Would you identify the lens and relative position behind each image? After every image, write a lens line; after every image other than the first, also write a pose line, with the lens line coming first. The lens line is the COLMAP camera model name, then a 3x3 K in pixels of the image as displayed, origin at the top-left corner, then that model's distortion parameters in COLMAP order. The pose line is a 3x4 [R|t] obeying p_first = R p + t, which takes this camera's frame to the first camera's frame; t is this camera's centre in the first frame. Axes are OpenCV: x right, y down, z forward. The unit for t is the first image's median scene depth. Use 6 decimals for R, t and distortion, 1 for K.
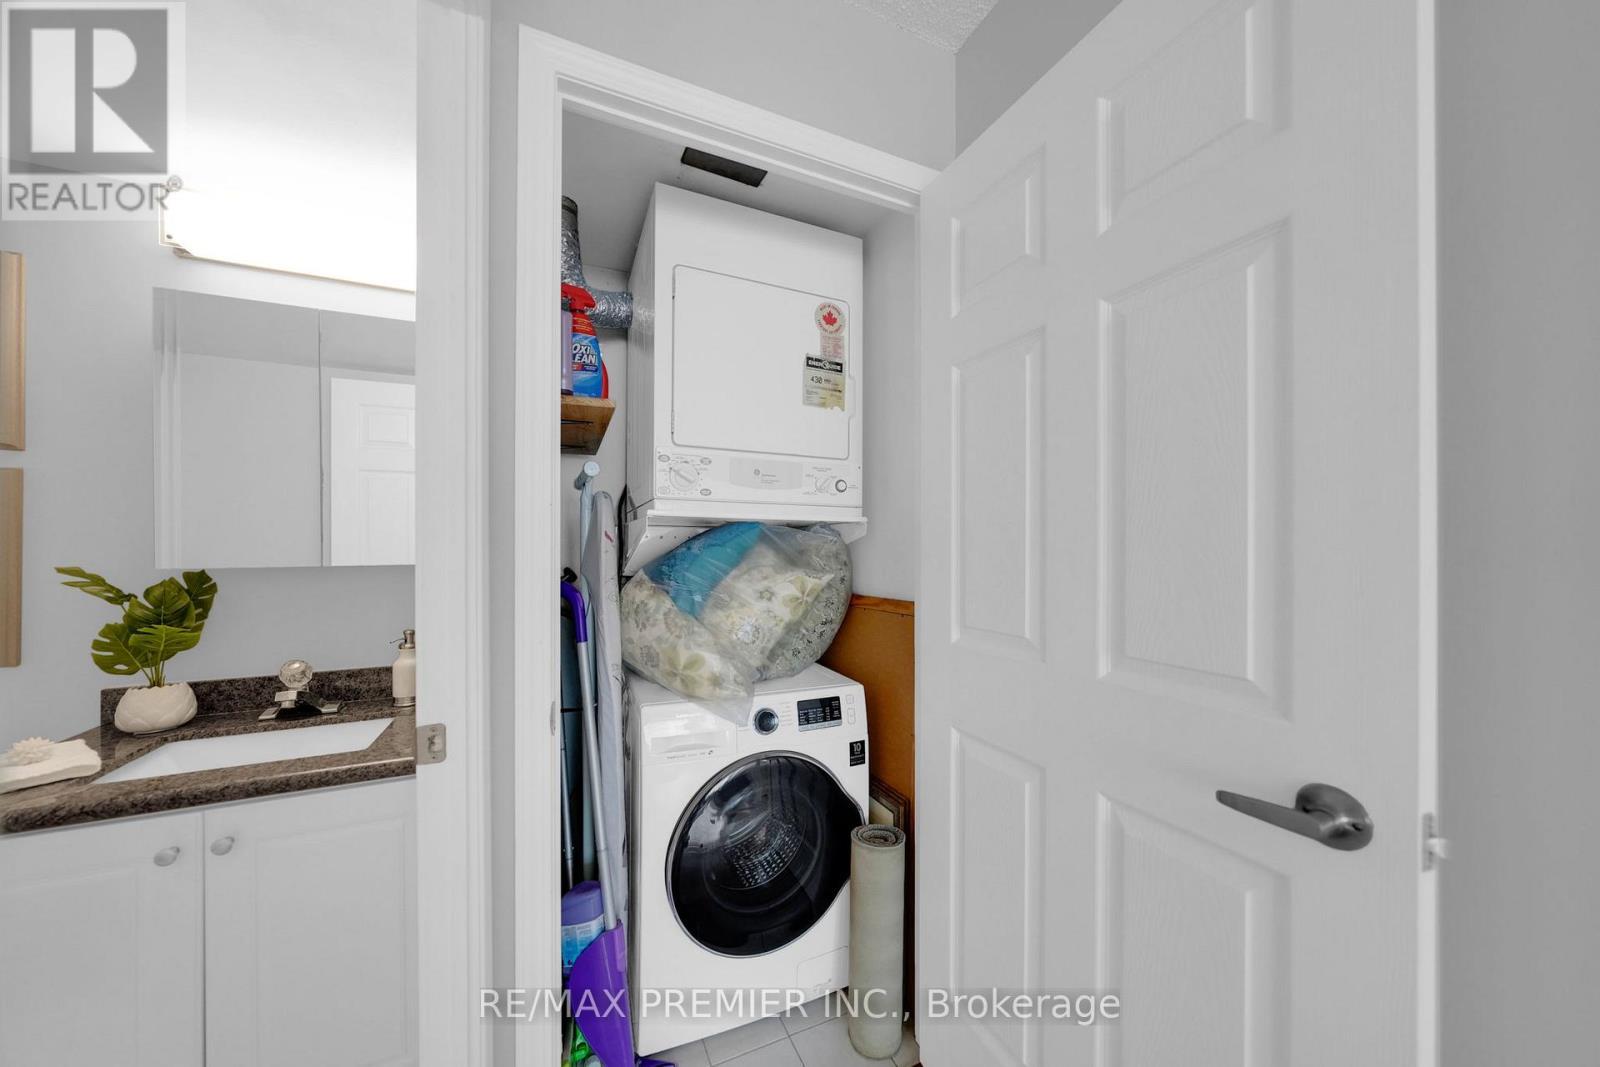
lens RADIAL K [[544.0, 0, 808.8], [0, 544.0, 545.7], [0, 0, 1]] dist [-0.003145, 0.000355]
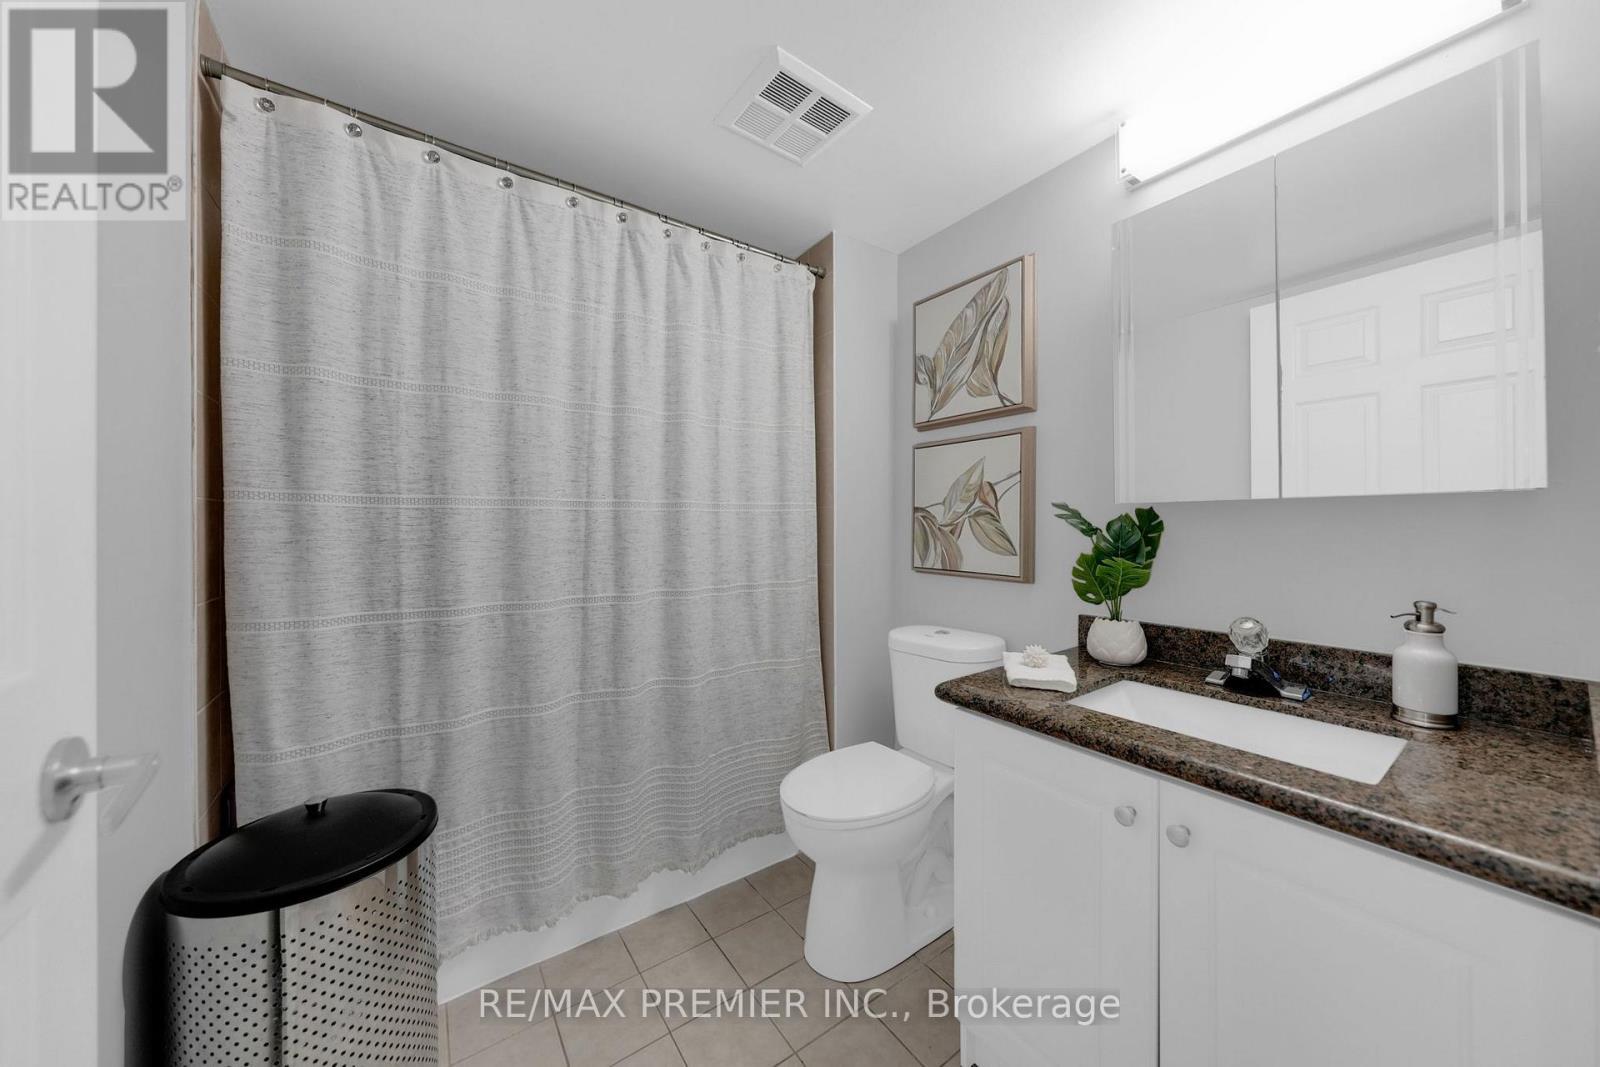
lens RADIAL K [[544.0, 0, 809.1], [0, 544.0, 525.5], [0, 0, 1]] dist [-0.003145, 0.000355]
pose [[0.181511, 0.003879, -0.983381, -0.320197], [0.005019, 0.999976, 0.004871, 0.077473], [0.983376, -0.005819, 0.181487, 0.261909]]
